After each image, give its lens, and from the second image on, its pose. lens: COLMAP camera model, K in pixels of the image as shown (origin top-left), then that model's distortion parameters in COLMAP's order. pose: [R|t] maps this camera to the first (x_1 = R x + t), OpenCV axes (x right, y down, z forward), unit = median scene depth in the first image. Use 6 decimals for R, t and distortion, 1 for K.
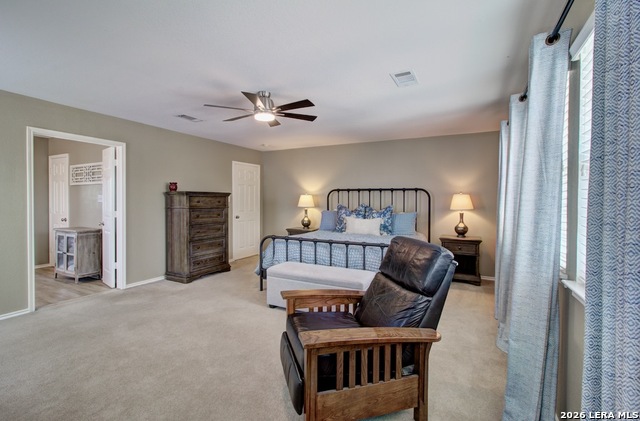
lens RADIAL K [[292.0, 0, 317.5], [0, 292.0, 203.9], [0, 0, 1]] dist [0.003492, 0.001629]
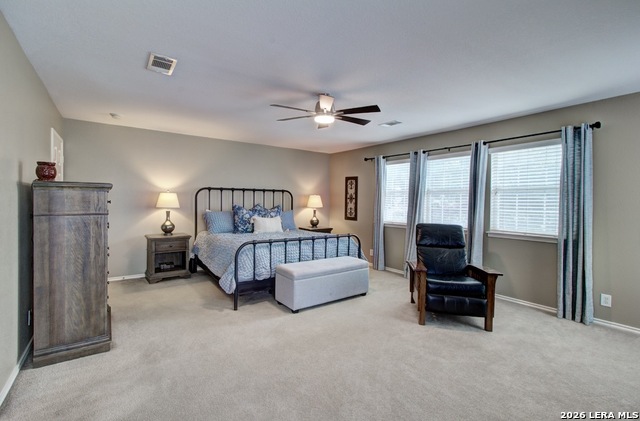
lens RADIAL K [[292.0, 0, 317.5], [0, 292.0, 203.9], [0, 0, 1]] dist [0.003492, 0.001629]
pose [[0.445796, -0.007652, 0.895102, -0.722269], [-0.000081, 0.999963, 0.008589, -0.008074], [-0.895135, -0.003902, 0.445779, 0.375053]]
